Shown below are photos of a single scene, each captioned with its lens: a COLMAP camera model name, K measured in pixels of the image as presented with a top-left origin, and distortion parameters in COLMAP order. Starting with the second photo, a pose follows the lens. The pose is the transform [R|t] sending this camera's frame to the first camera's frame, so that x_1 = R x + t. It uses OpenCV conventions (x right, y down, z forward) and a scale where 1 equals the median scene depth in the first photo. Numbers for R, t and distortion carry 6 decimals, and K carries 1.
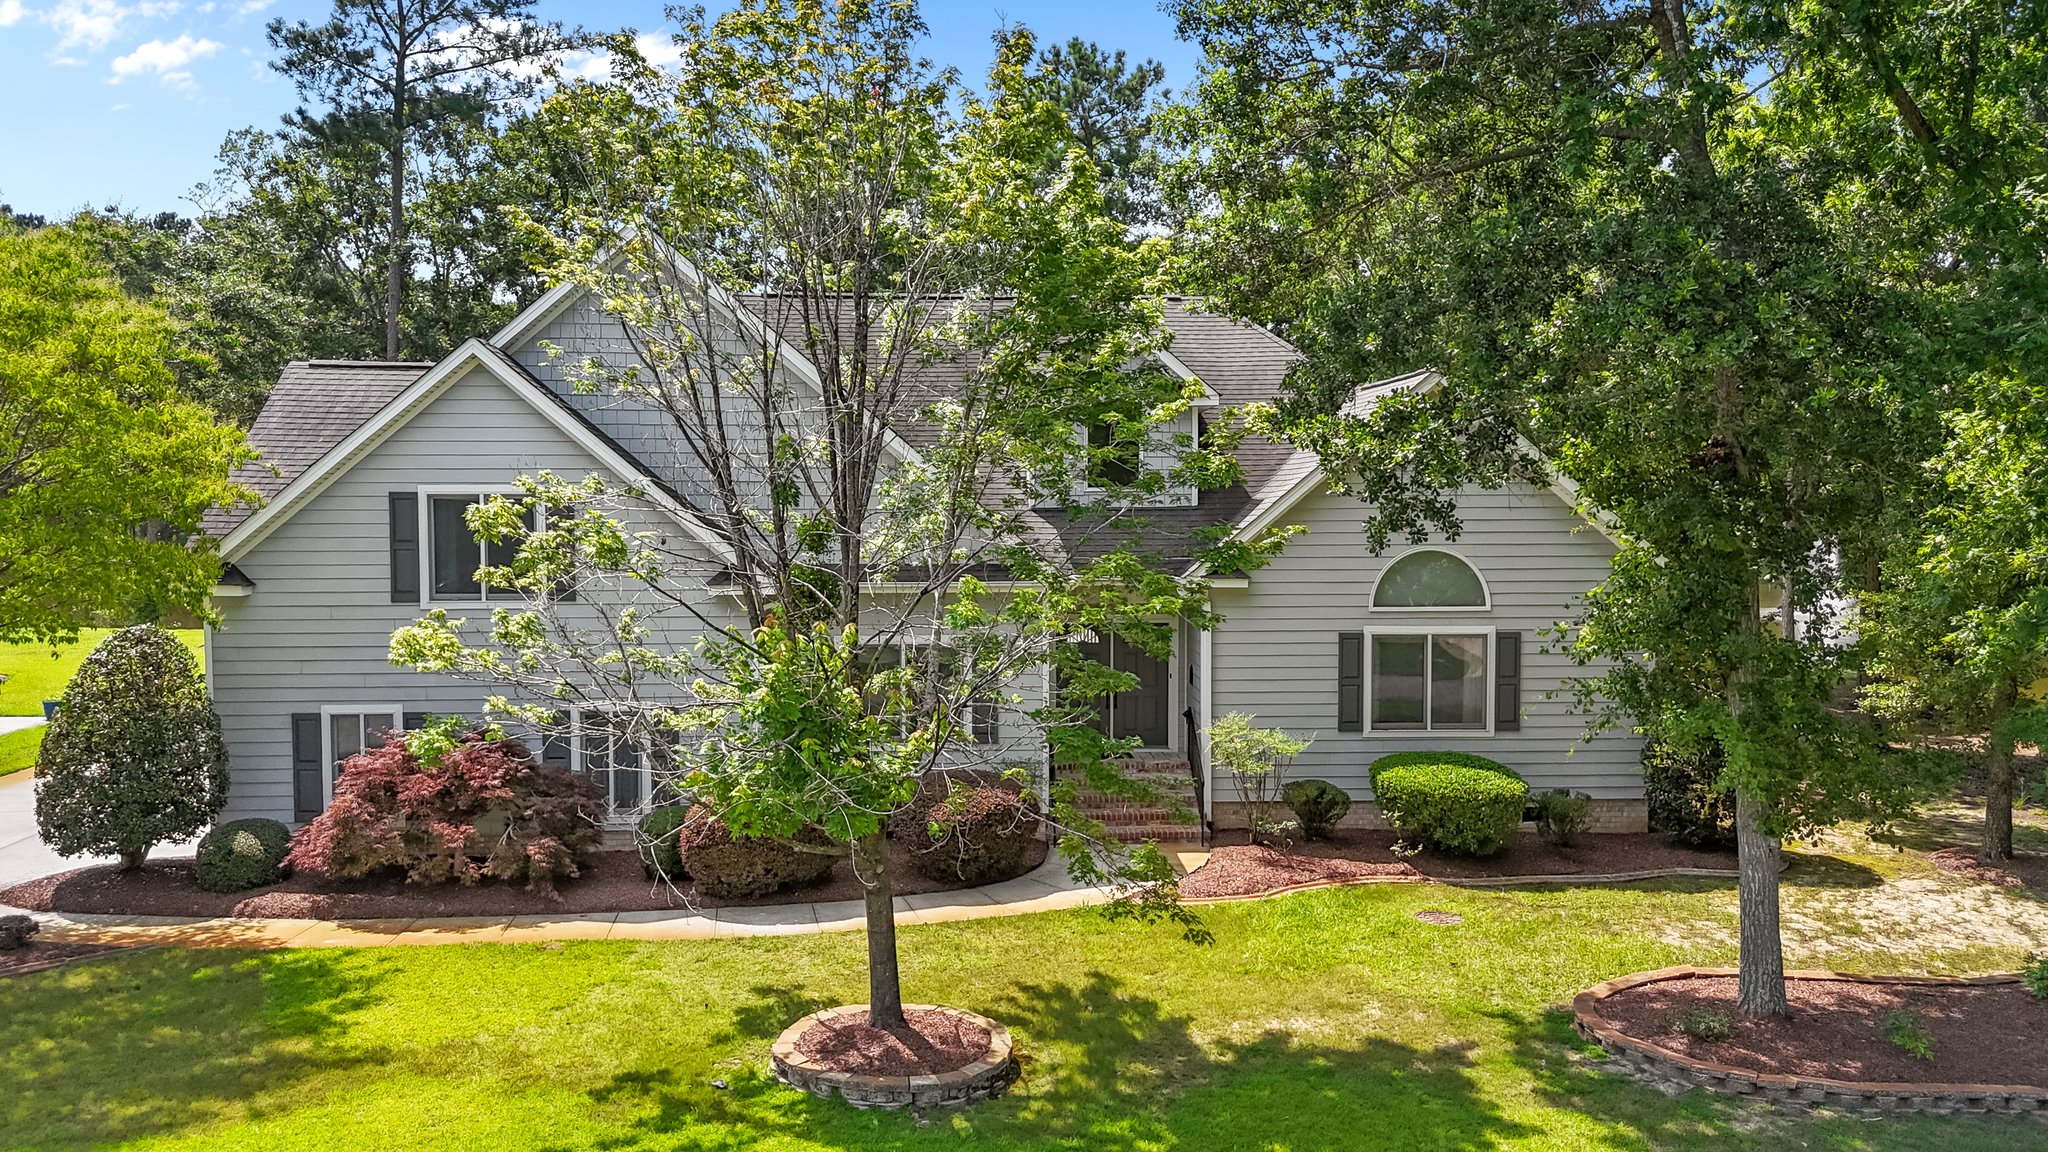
lens RADIAL K [[1582.4, 0, 1024.0], [0, 1582.4, 576.0], [0, 0, 1]] dist [0.057440, -0.046162]
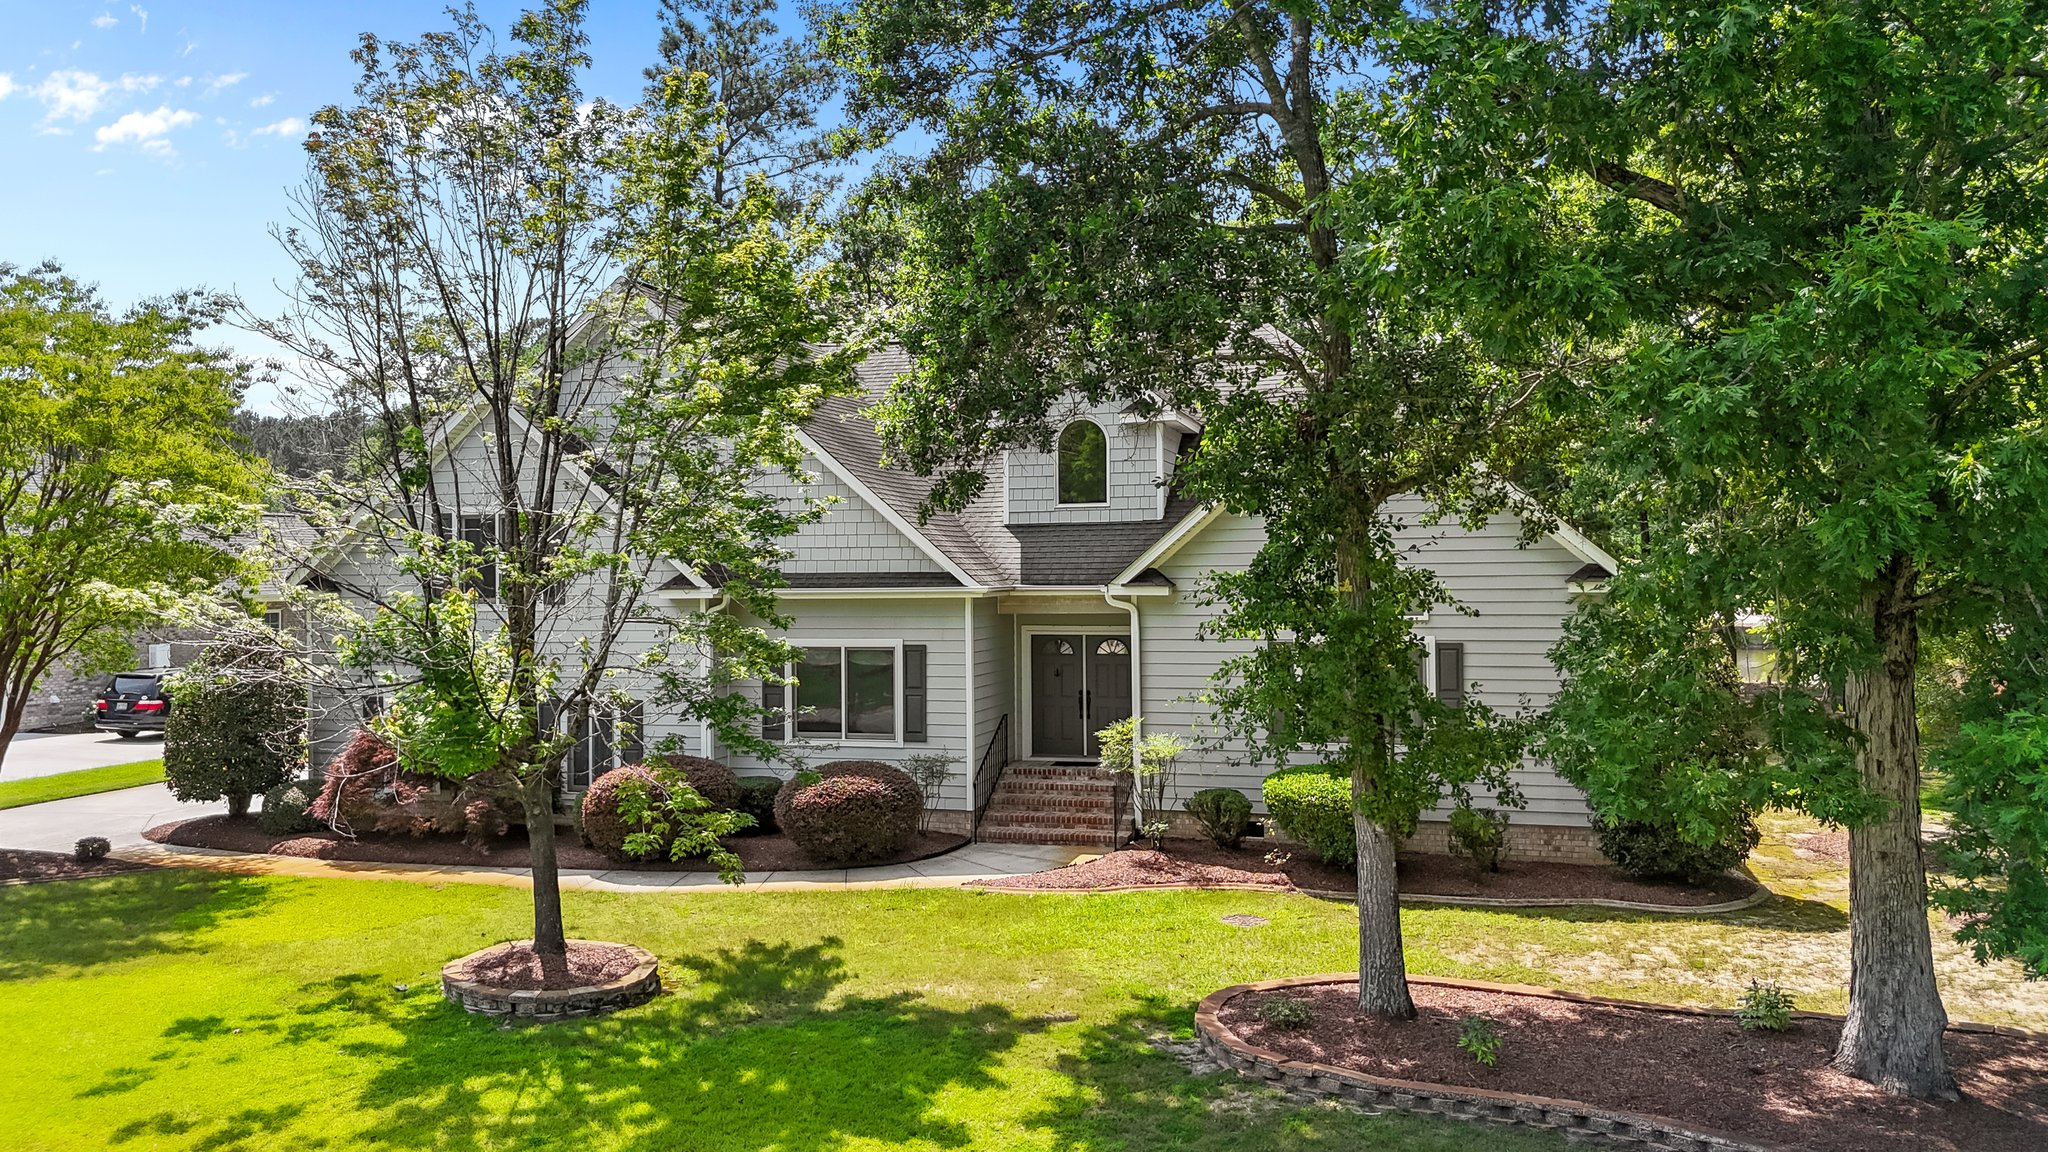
lens RADIAL K [[1582.4, 0, 1024.0], [0, 1582.4, 576.0], [0, 0, 1]] dist [0.057440, -0.046162]
pose [[0.940322, -0.006368, -0.340227, 0.573161], [-0.010085, 0.998864, -0.046570, 0.063573], [0.340138, 0.047222, 0.939189, 0.045540]]
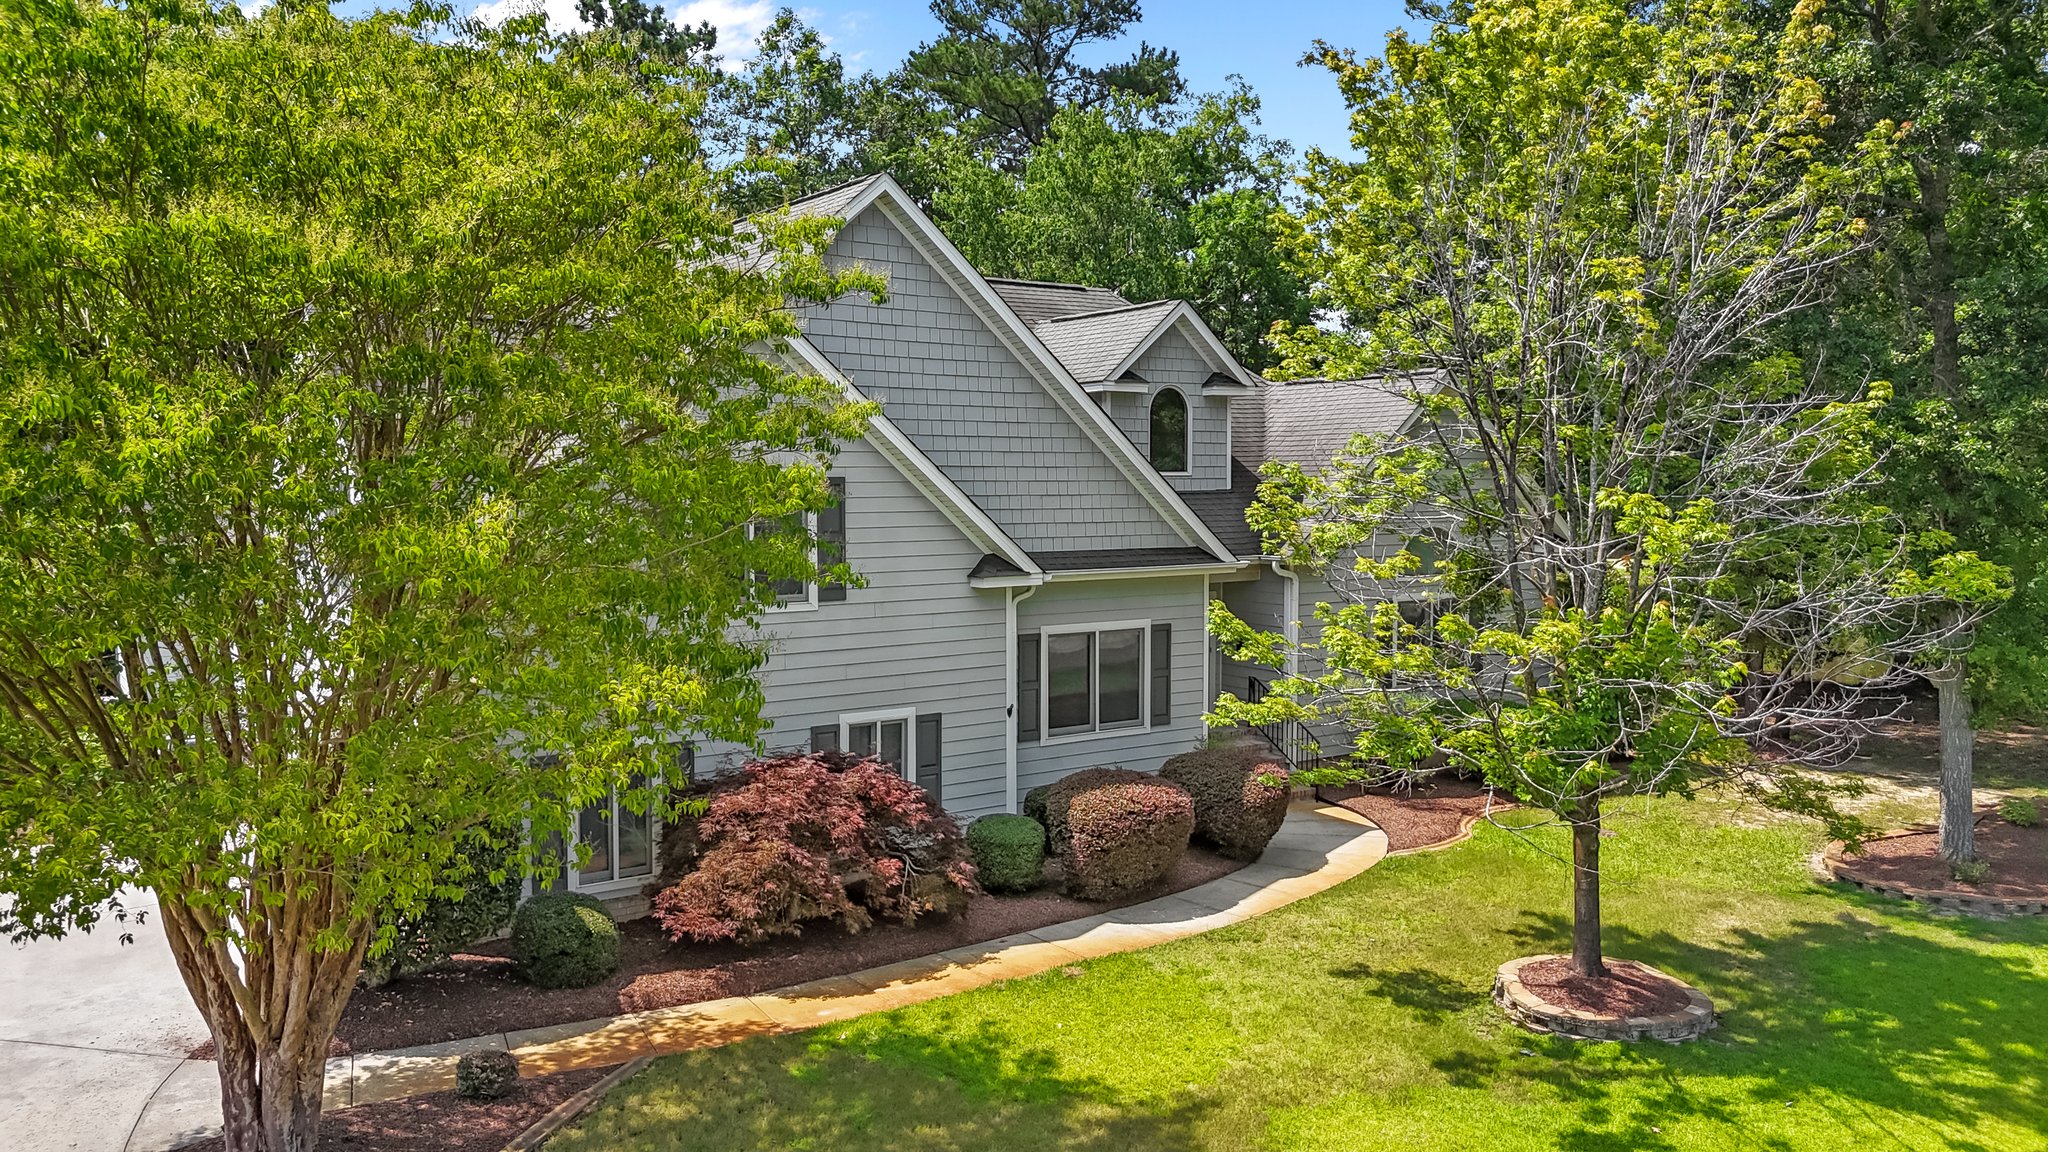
lens RADIAL K [[1582.4, 0, 1024.0], [0, 1582.4, 576.0], [0, 0, 1]] dist [0.057440, -0.046162]
pose [[0.834284, -0.031625, 0.550427, -0.919400], [0.026752, 0.999500, 0.016879, -0.010764], [-0.550685, 0.000643, 0.834713, 0.294373]]
